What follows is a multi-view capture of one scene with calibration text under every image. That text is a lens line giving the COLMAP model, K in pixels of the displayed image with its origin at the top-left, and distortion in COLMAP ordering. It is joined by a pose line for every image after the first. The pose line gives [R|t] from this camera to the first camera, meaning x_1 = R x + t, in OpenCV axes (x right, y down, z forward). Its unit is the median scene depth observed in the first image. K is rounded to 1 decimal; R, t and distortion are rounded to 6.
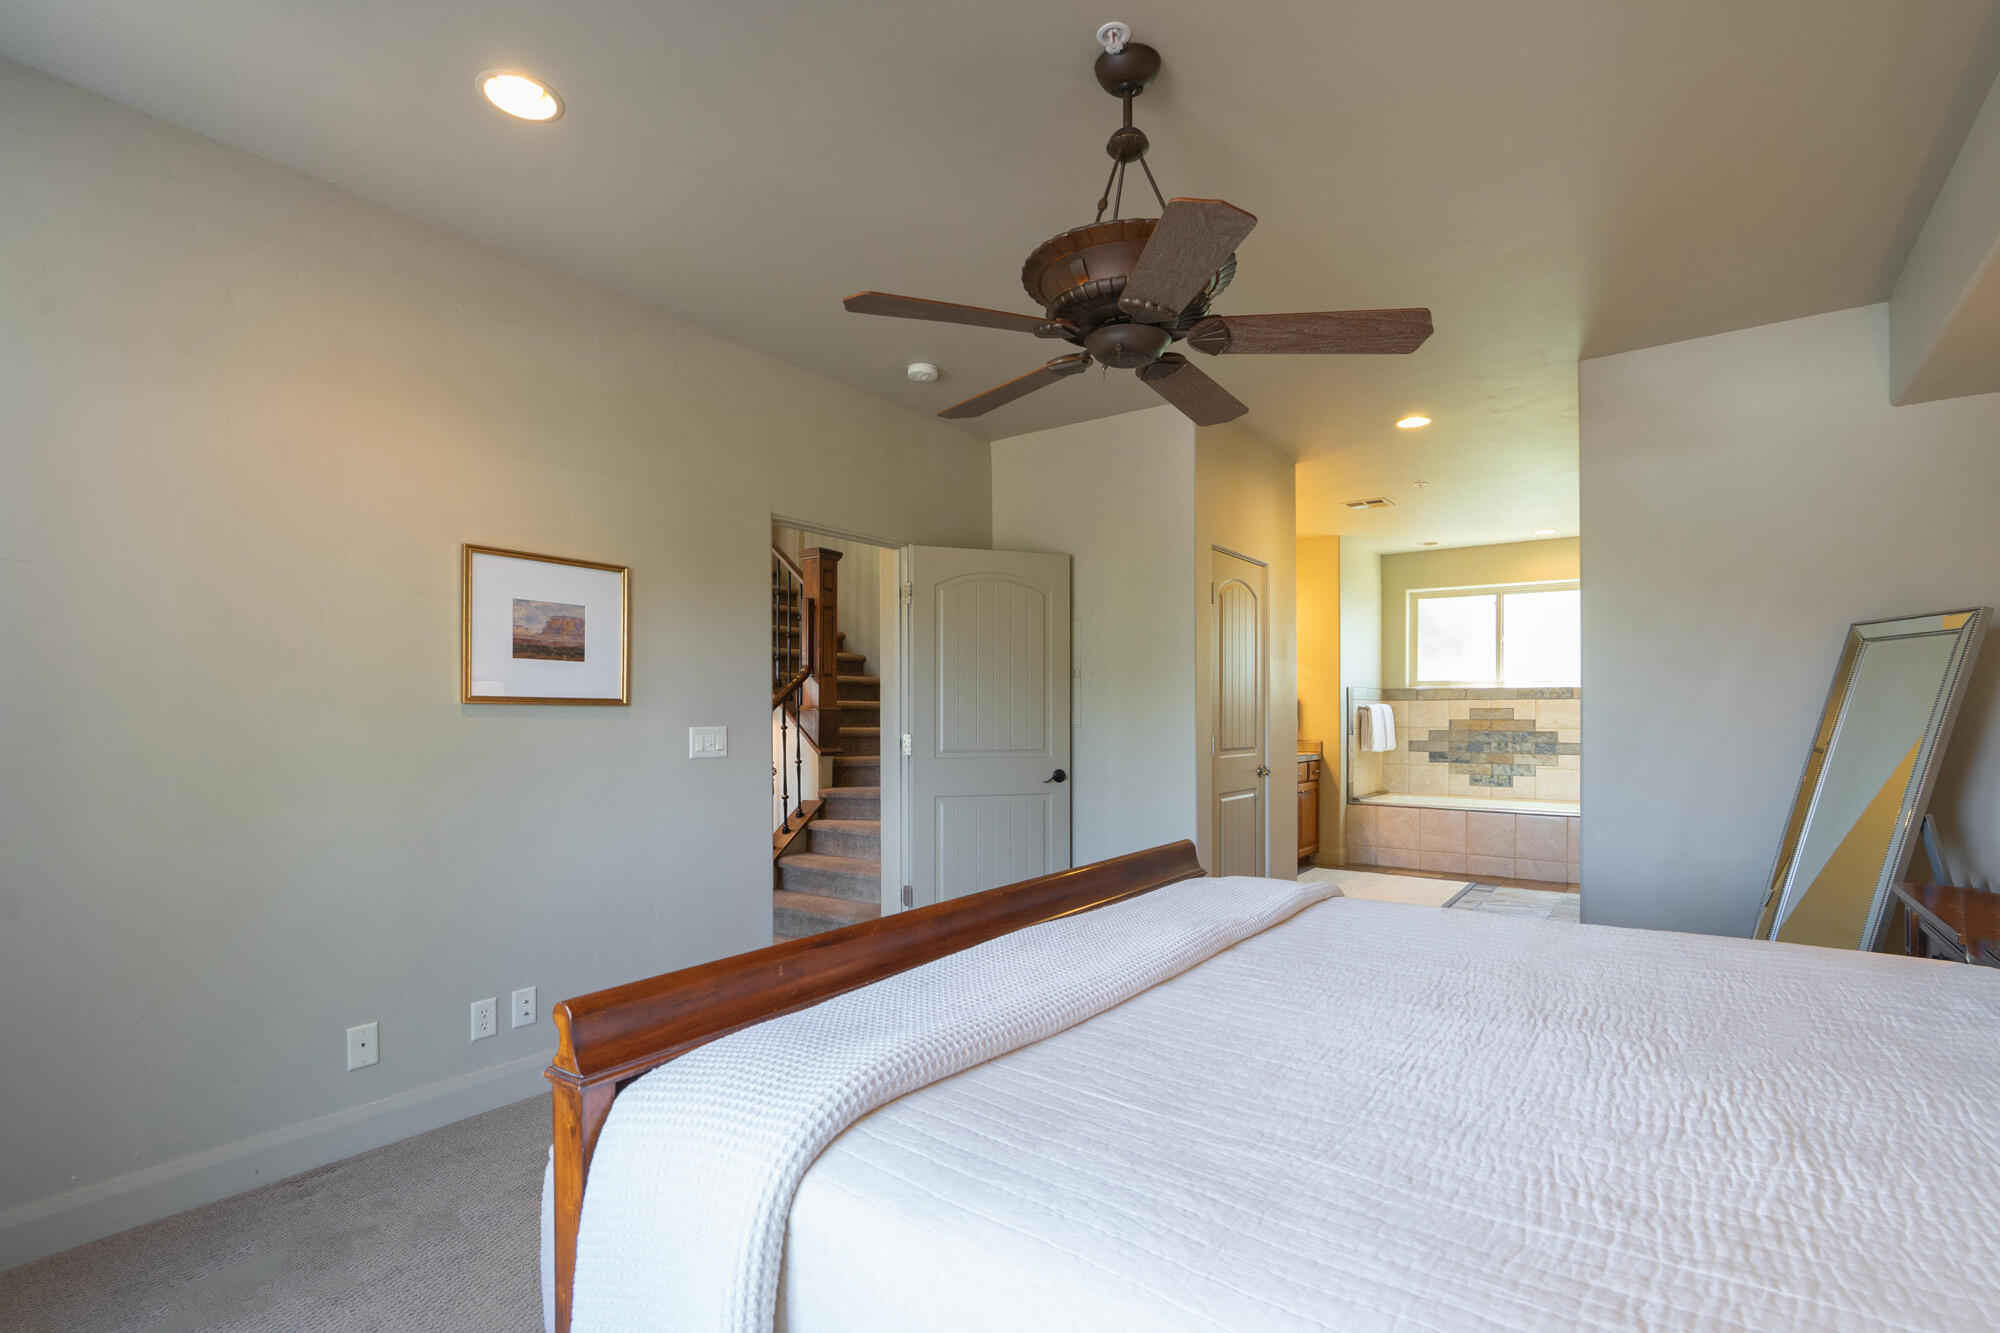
lens RADIAL K [[928.1, 0, 1025.9], [0, 928.1, 717.6], [0, 0, 1]] dist [-0.002026, 0.002433]
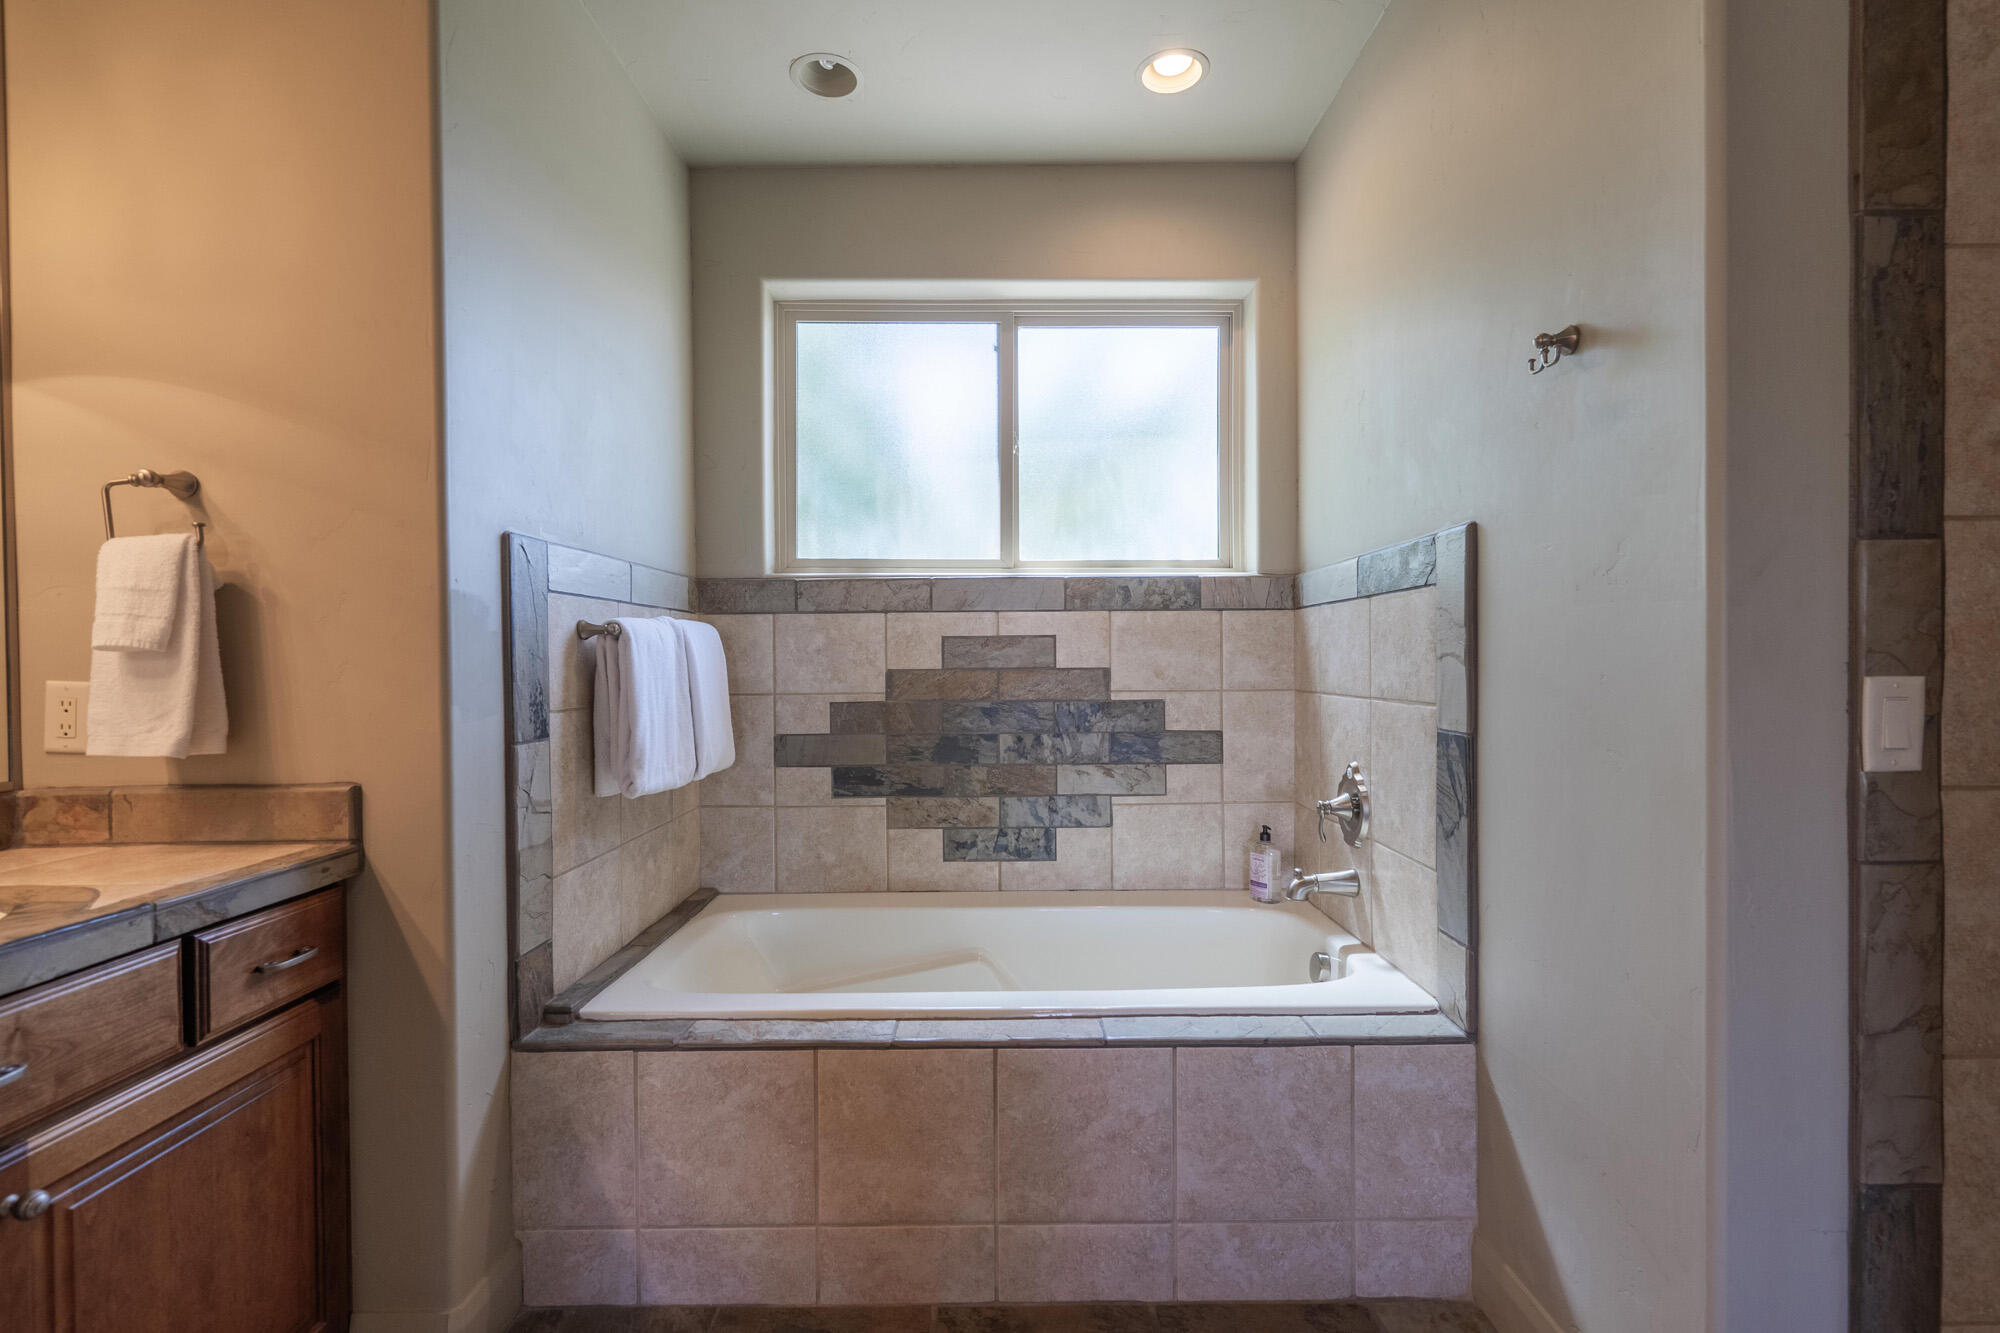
lens RADIAL K [[928.1, 0, 996.2], [0, 928.1, 669.0], [0, 0, 1]] dist [-0.002026, 0.002433]
pose [[0.819006, -0.012086, 0.573658, 0.301649], [0.009774, 0.999927, 0.007112, -0.000281], [-0.573702, -0.000218, 0.819064, 0.716259]]
